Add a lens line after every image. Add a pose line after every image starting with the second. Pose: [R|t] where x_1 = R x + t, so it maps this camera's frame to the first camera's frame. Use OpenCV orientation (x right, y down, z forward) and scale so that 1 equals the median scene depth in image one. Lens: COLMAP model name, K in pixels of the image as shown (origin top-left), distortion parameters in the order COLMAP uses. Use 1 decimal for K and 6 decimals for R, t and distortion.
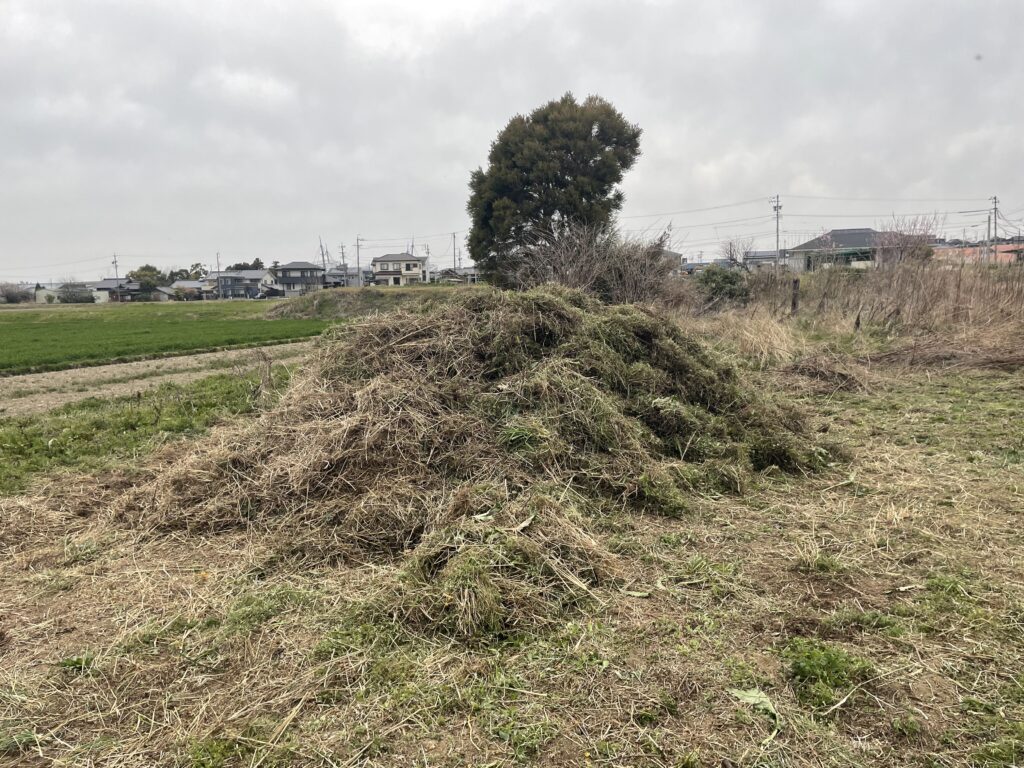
lens RADIAL K [[760.5, 0, 510.3], [0, 760.5, 378.3], [0, 0, 1]] dist [0.087389, -0.121246]
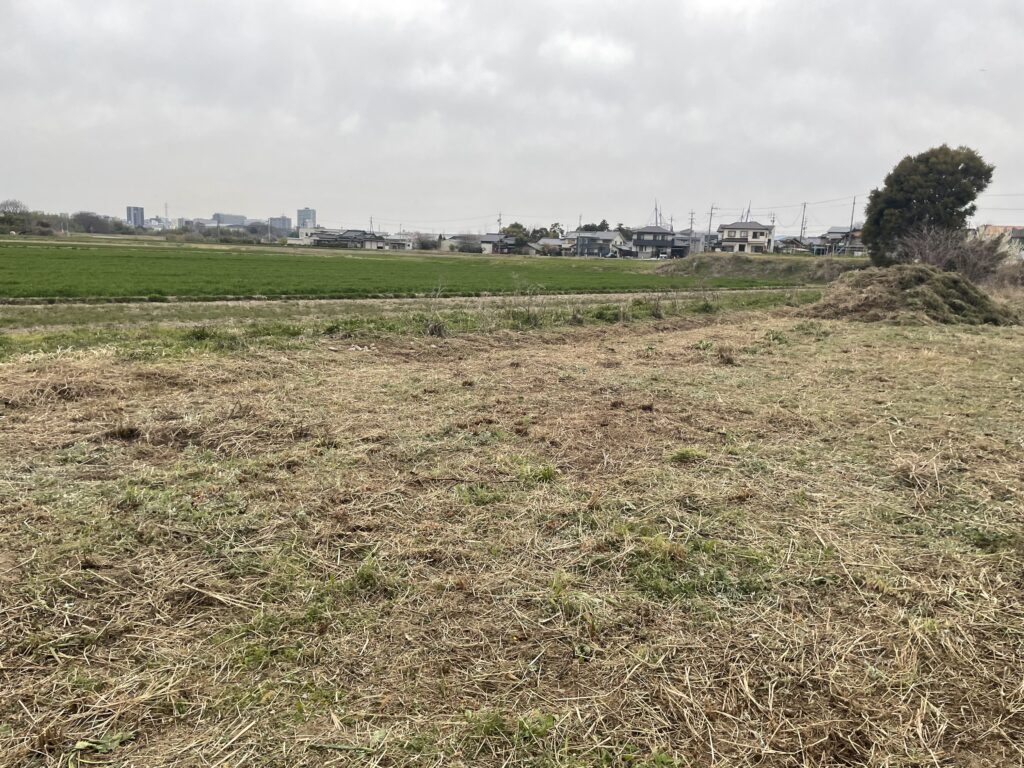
lens RADIAL K [[760.5, 0, 510.3], [0, 760.5, 378.3], [0, 0, 1]] dist [0.087389, -0.121246]
pose [[0.914489, 0.122911, -0.385490, -0.023540], [-0.104531, 0.992169, 0.068370, 0.032224], [0.390874, -0.022227, 0.920176, -0.275478]]
